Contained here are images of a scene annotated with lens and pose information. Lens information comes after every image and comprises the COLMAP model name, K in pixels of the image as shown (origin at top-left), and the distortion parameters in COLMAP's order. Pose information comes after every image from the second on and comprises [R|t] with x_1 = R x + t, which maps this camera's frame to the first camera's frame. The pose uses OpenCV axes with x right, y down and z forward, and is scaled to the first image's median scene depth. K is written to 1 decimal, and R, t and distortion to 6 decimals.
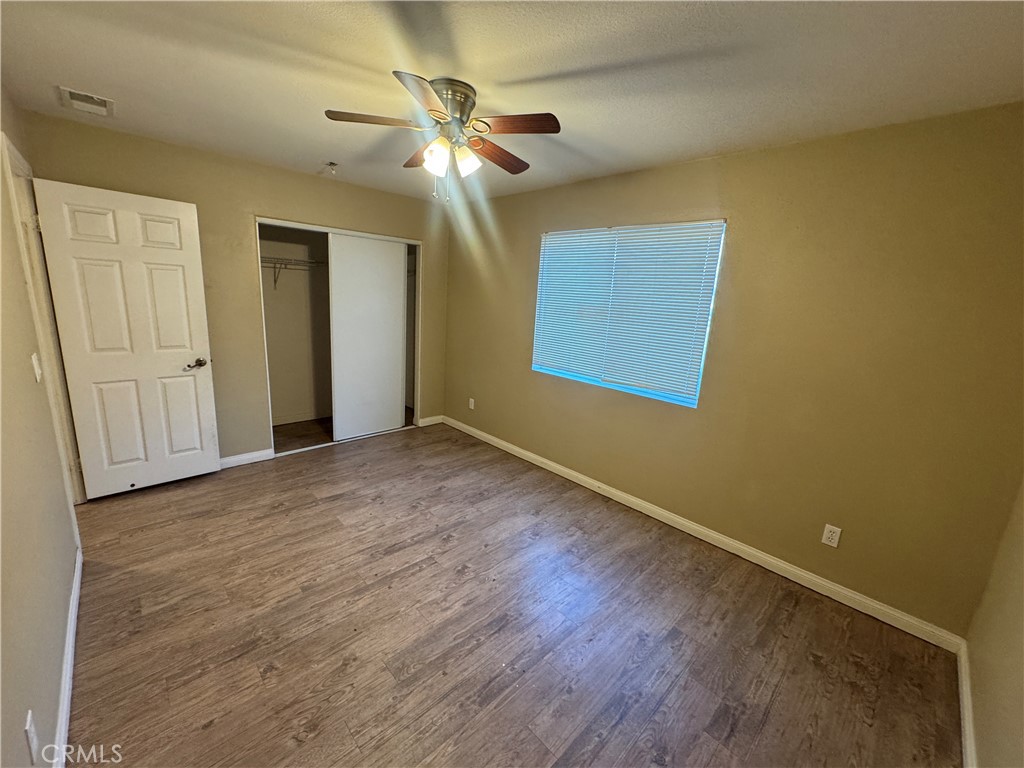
lens RADIAL K [[408.6, 0, 520.5], [0, 408.6, 383.6], [0, 0, 1]] dist [-0.004469, 0.000644]
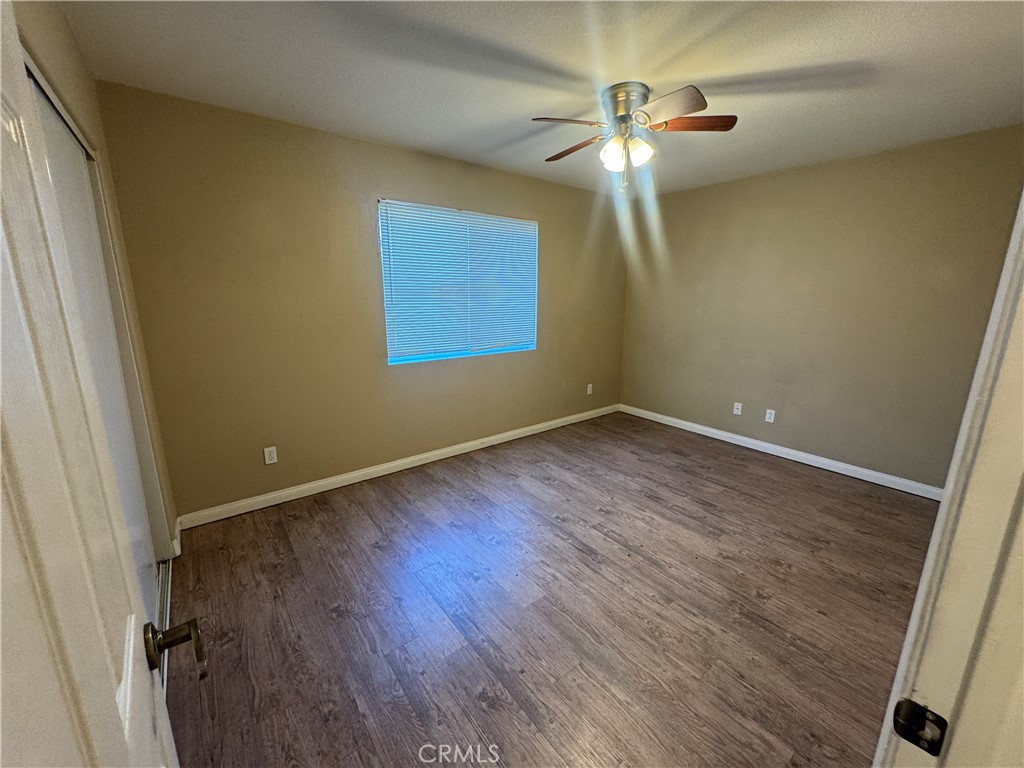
lens RADIAL K [[408.6, 0, 506.4], [0, 408.6, 378.7], [0, 0, 1]] dist [-0.004469, 0.000644]
pose [[0.119744, -0.266165, 0.956461, -1.321195], [0.213936, 0.947677, 0.236937, -0.270101], [-0.969481, 0.176250, 0.170421, 1.109478]]
